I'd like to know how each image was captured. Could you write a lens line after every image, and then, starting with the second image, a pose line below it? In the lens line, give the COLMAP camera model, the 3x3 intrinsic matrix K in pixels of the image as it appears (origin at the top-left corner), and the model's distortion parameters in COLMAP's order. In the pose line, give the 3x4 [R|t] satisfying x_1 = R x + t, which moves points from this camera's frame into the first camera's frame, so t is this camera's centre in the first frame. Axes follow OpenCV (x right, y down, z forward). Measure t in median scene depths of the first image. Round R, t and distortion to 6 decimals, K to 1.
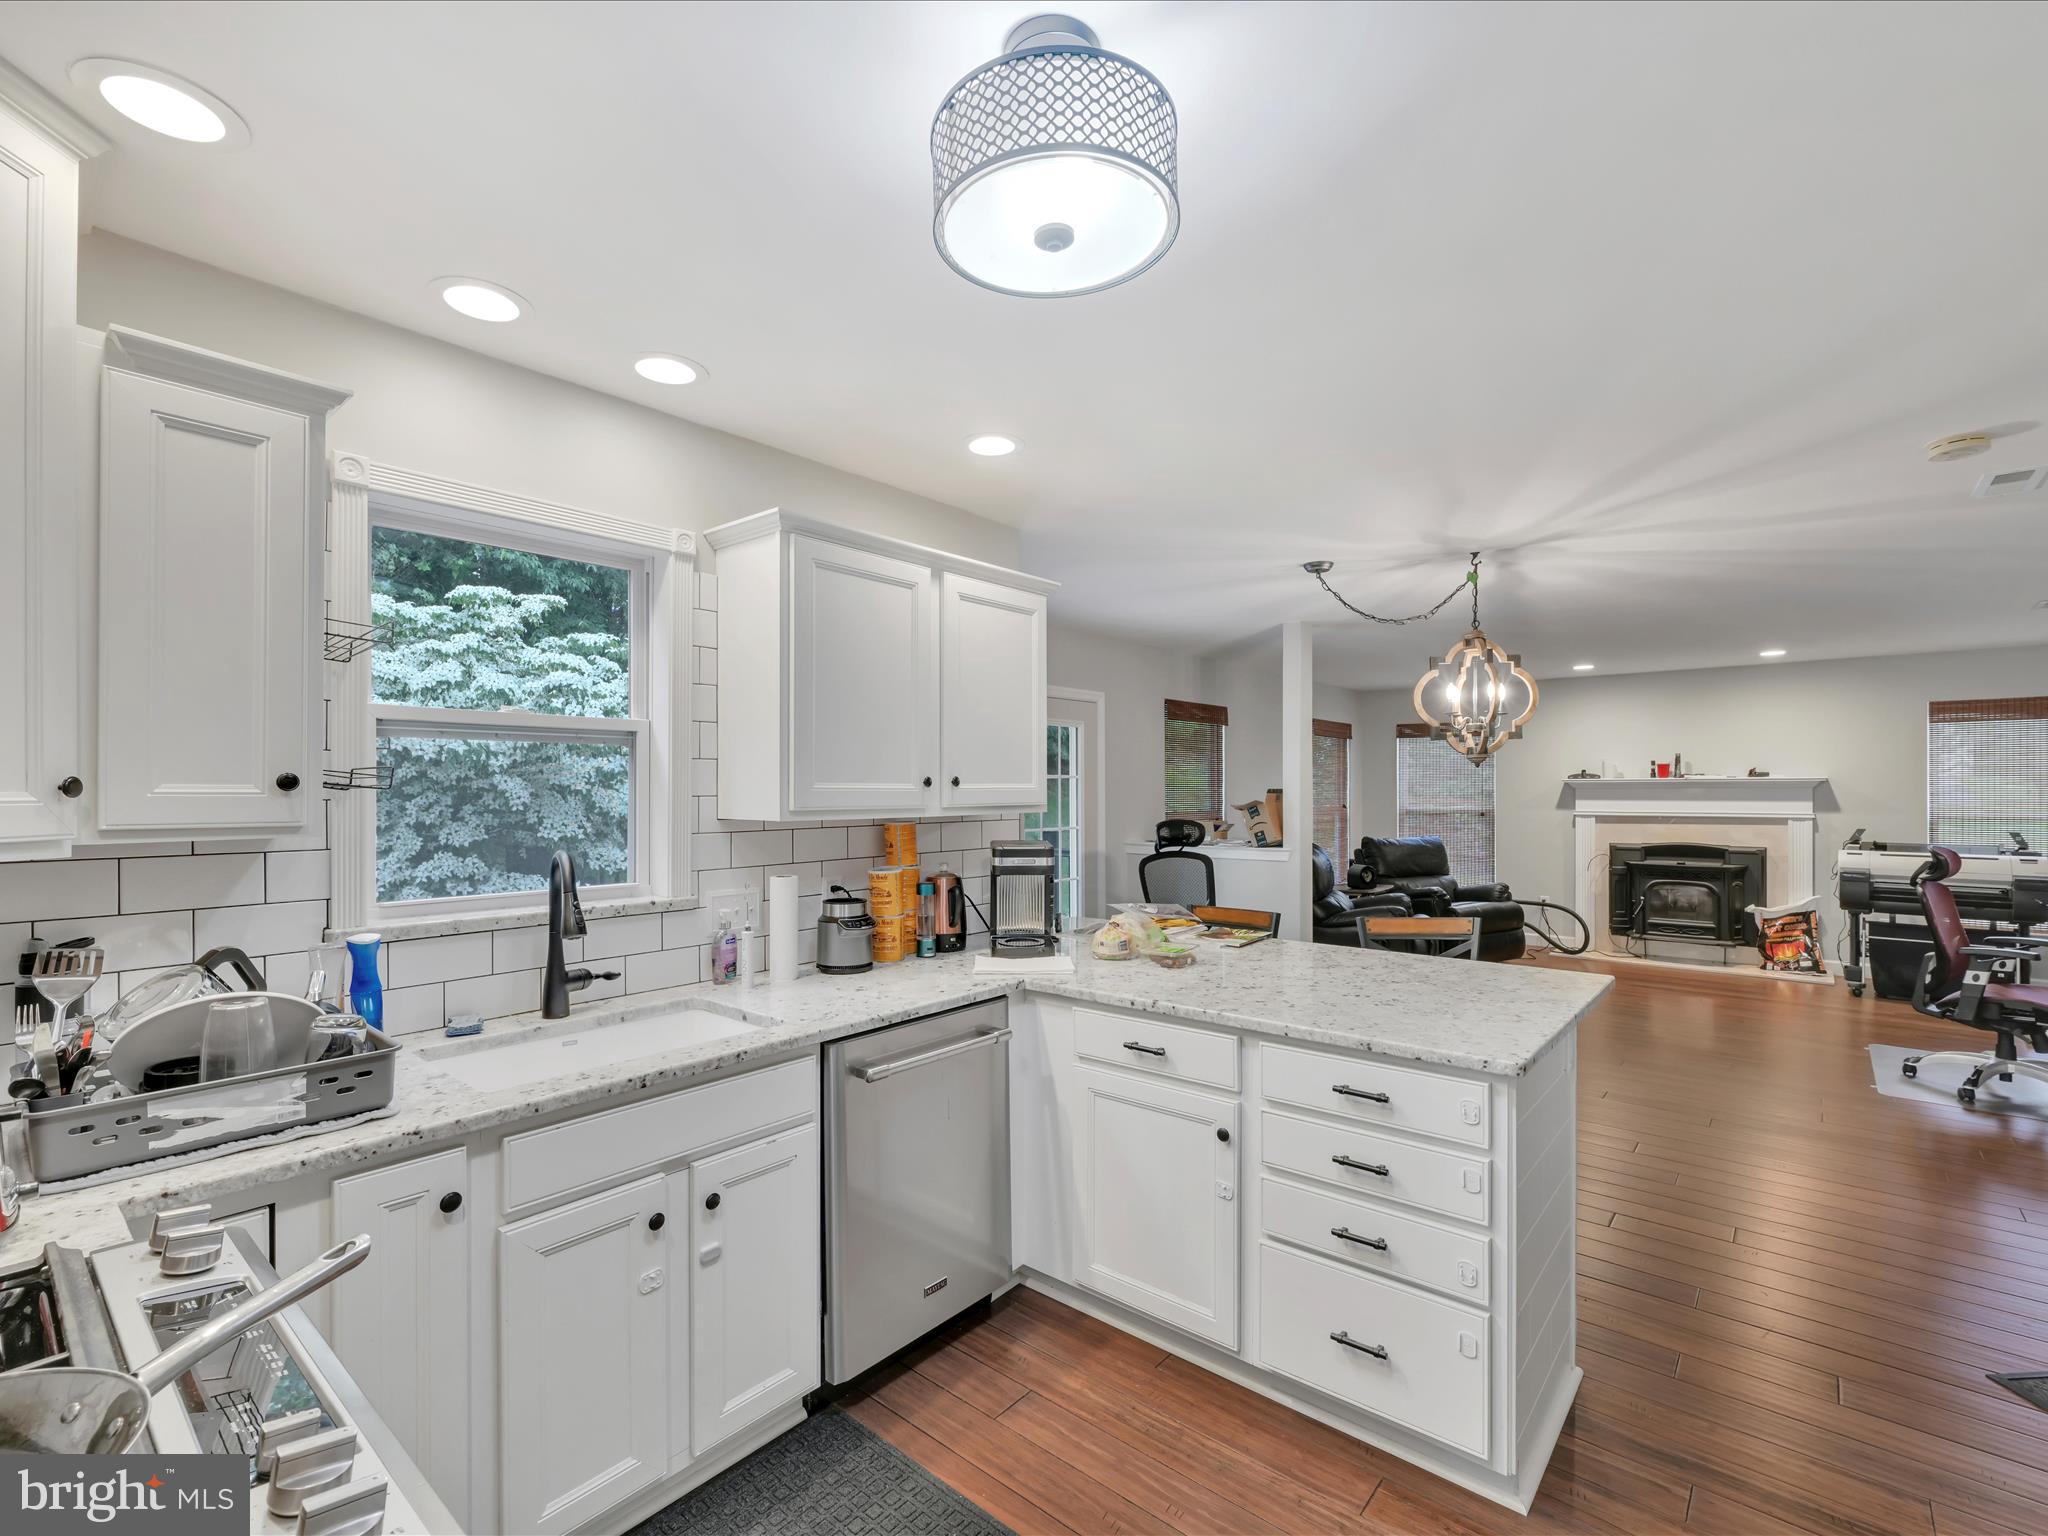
lens RADIAL K [[922.2, 0, 1021.5], [0, 922.2, 786.8], [0, 0, 1]] dist [-0.000341, 0.000192]
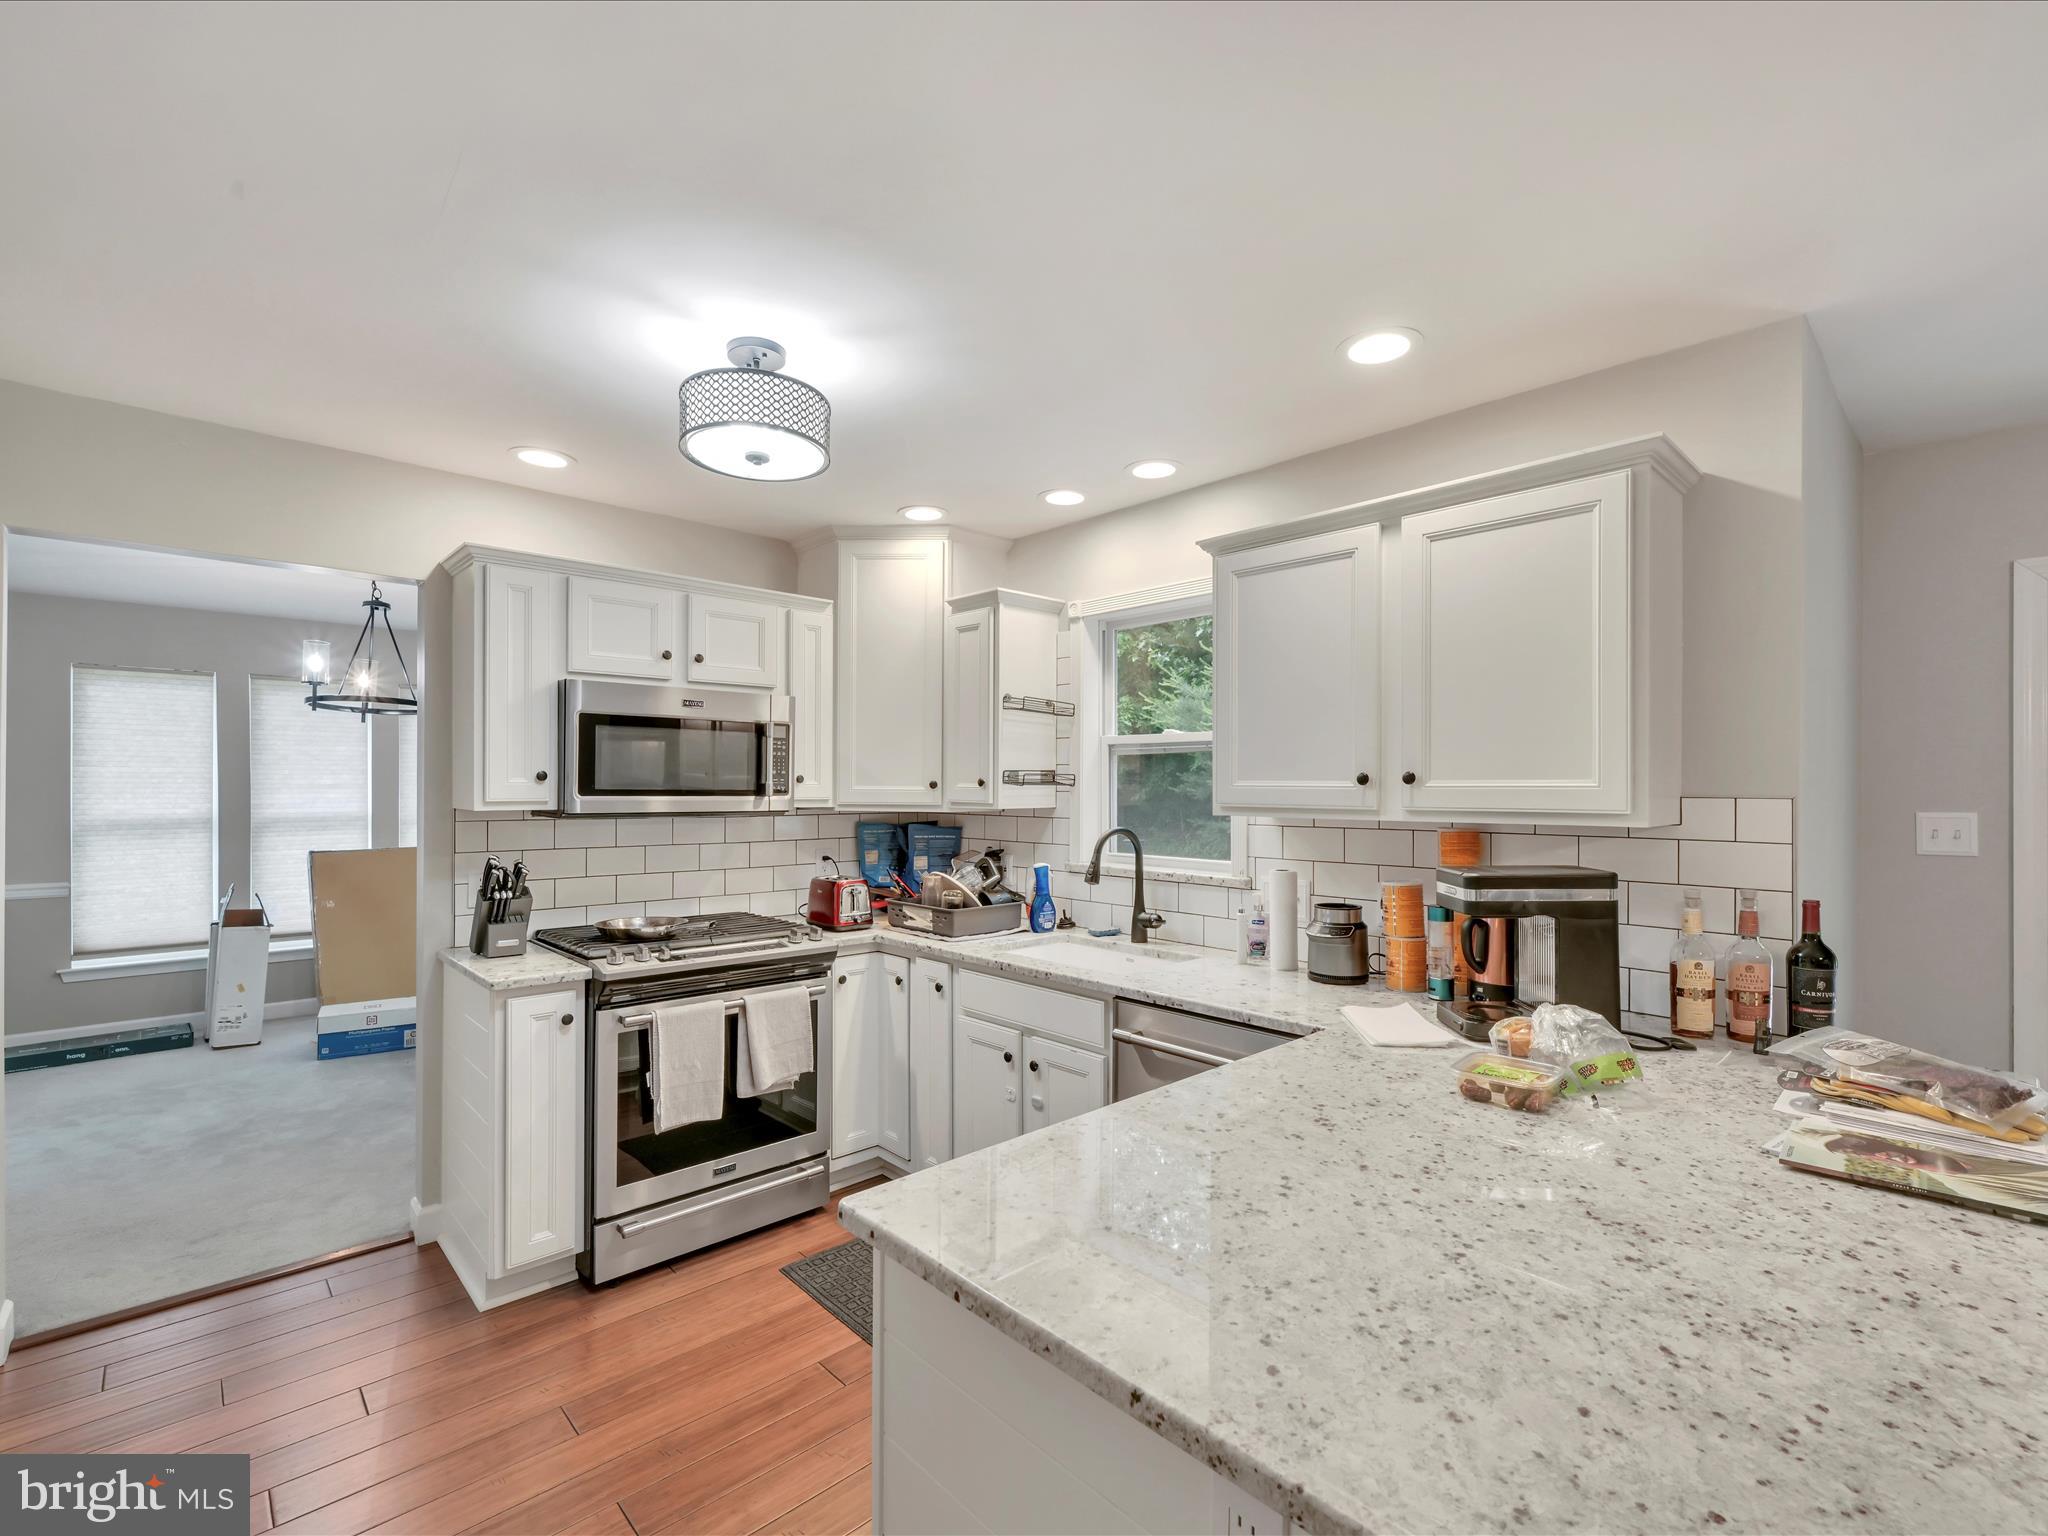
lens RADIAL K [[922.2, 0, 1017.5], [0, 922.2, 777.5], [0, 0, 1]] dist [-0.000341, 0.000192]
pose [[-0.116447, -0.005196, -0.993183, 0.561219], [0.003585, 0.999978, -0.005652, -0.002145], [0.993190, -0.004219, -0.116426, 0.566128]]
